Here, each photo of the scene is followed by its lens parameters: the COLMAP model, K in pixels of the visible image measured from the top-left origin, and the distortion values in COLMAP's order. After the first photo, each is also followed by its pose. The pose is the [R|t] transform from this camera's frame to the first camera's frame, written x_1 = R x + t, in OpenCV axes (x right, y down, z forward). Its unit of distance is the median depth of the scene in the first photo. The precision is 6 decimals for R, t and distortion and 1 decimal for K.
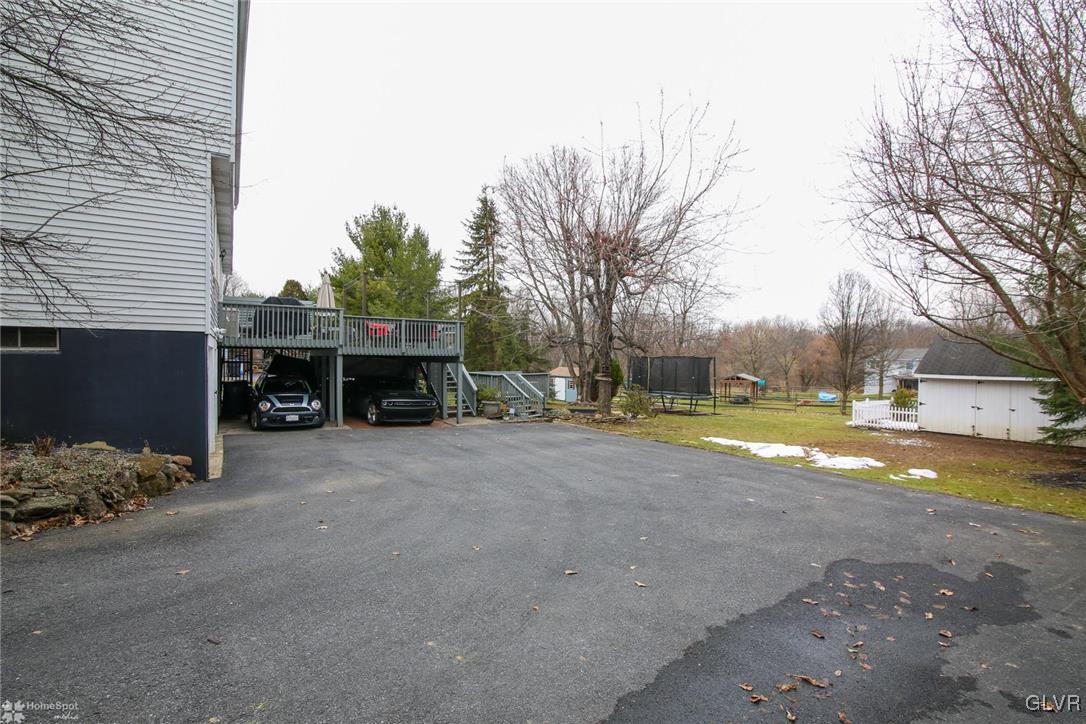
lens RADIAL K [[498.7, 0, 536.9], [0, 498.7, 363.8], [0, 0, 1]] dist [-0.020628, 0.002033]
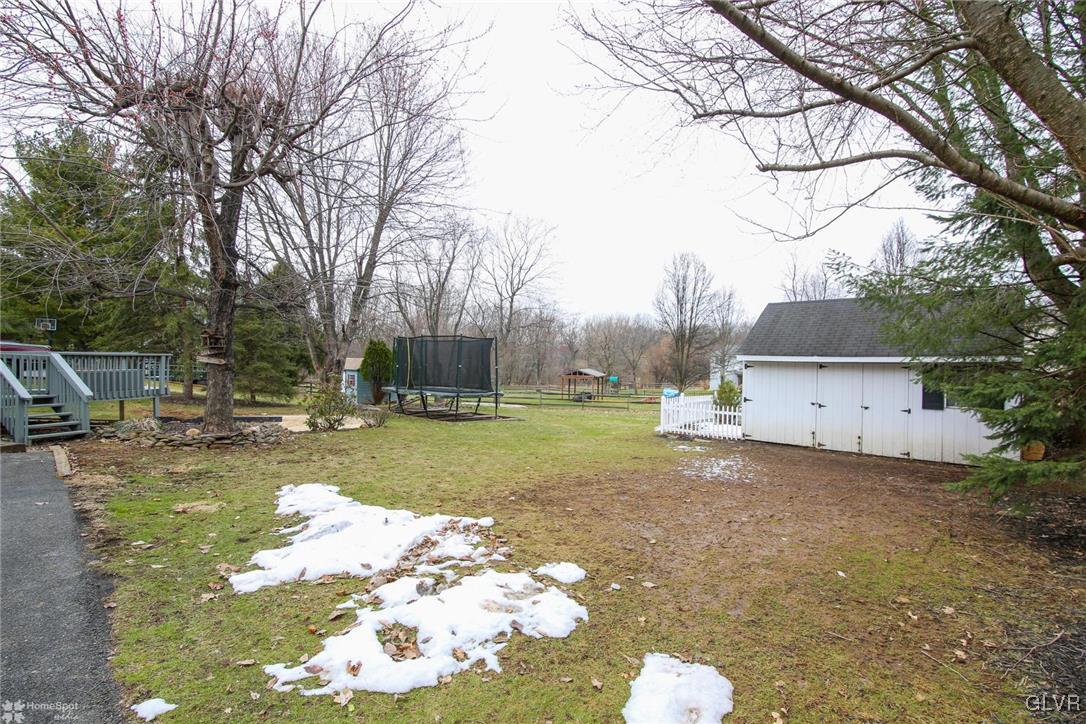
lens RADIAL K [[498.7, 0, 538.7], [0, 498.7, 363.2], [0, 0, 1]] dist [-0.020628, 0.002033]
pose [[0.971097, 0.002200, 0.238675, 0.344349], [-0.002338, 0.999997, 0.000297, 0.031711], [-0.238674, -0.000846, 0.971099, 0.410007]]
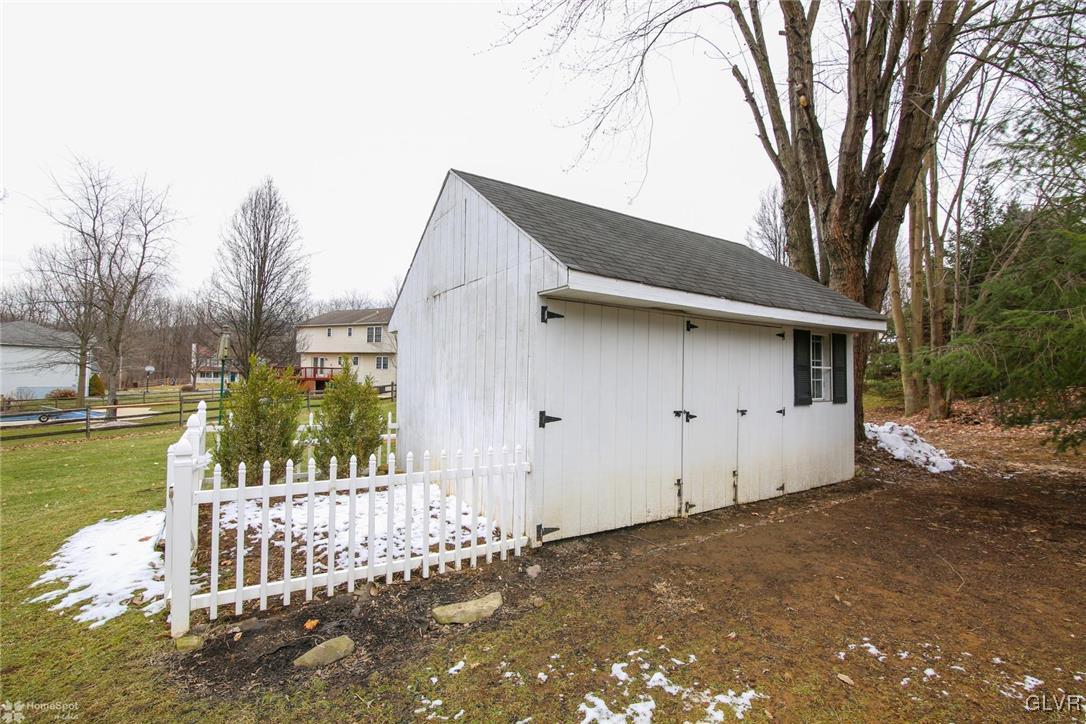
lens RADIAL K [[498.7, 0, 542.4], [0, 498.7, 362.0], [0, 0, 1]] dist [-0.020628, 0.002033]
pose [[-0.042419, 0.028824, 0.998684, 0.567298], [-0.008308, 0.999539, -0.029201, 0.063391], [-0.999065, -0.009536, -0.042160, 1.018366]]
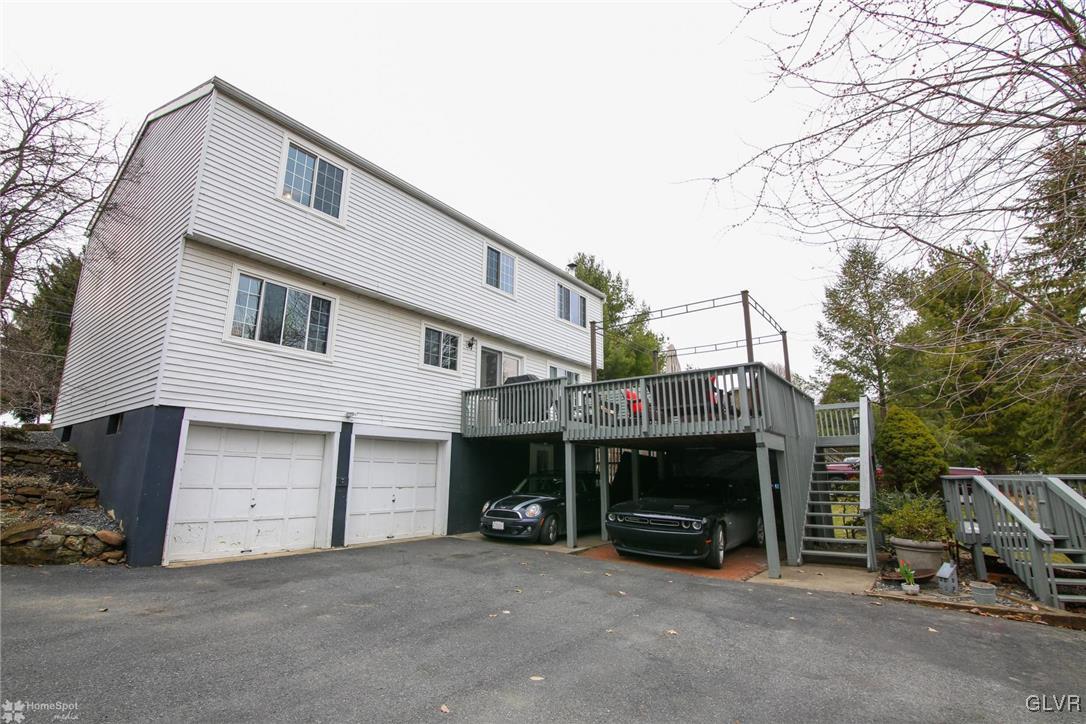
lens RADIAL K [[498.7, 0, 540.8], [0, 498.7, 364.1], [0, 0, 1]] dist [-0.020628, 0.002033]
pose [[0.360691, -0.209204, -0.908920, 0.191969], [-0.010594, 0.973538, -0.228281, 0.027621], [0.932625, 0.091968, 0.348930, 0.515929]]
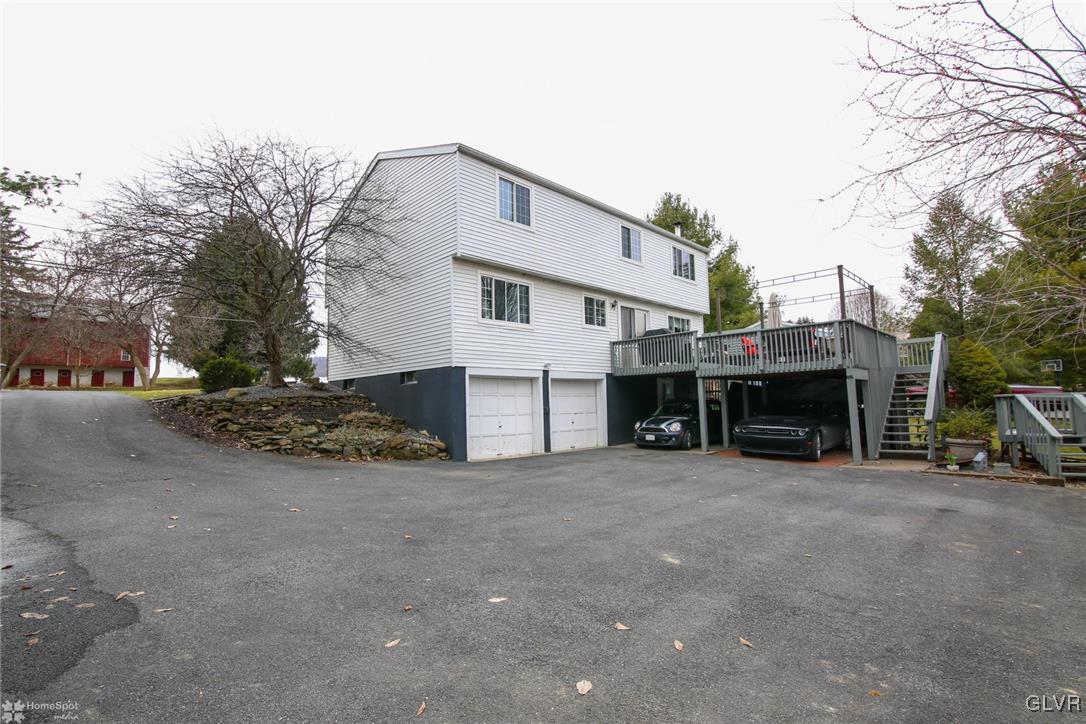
lens RADIAL K [[498.7, 0, 540.6], [0, 498.7, 364.1], [0, 0, 1]] dist [-0.020628, 0.002033]
pose [[0.221142, -0.092841, -0.970813, 0.358341], [0.013457, 0.995654, -0.092151, 0.030906], [0.975149, 0.007315, 0.221430, 0.349059]]
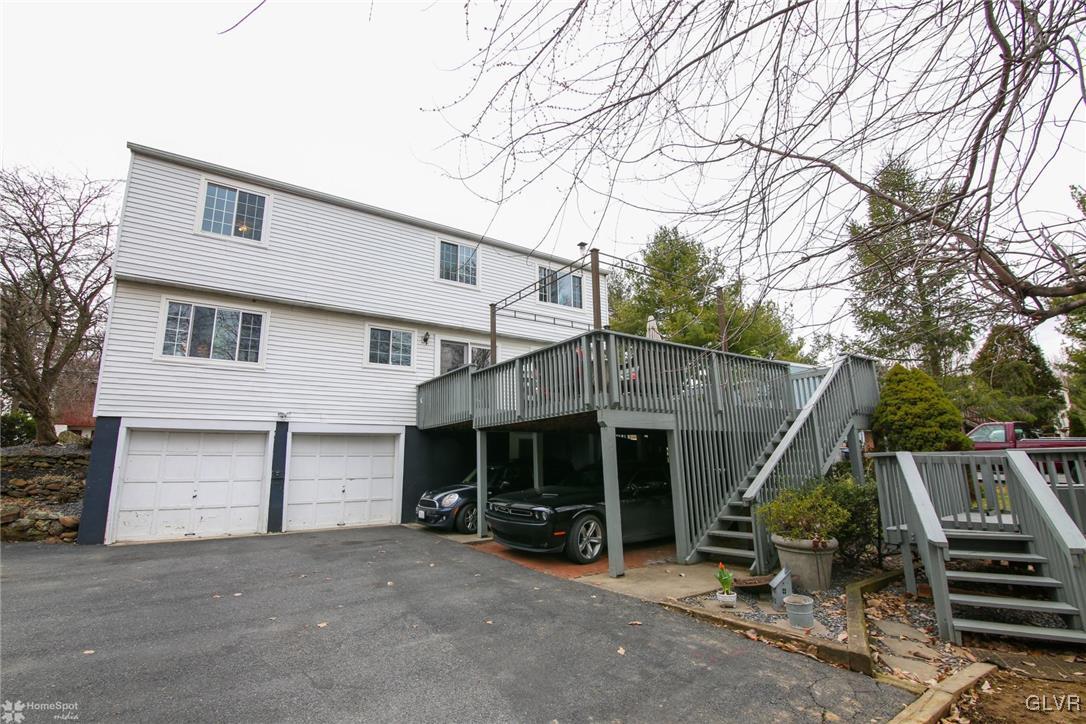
lens RADIAL K [[498.7, 0, 540.6], [0, 498.7, 364.1], [0, 0, 1]] dist [-0.020628, 0.002033]
pose [[0.050327, -0.209640, -0.976483, 0.226417], [0.011081, 0.977779, -0.209347, 0.029167], [0.998671, -0.000284, 0.051531, 0.770192]]
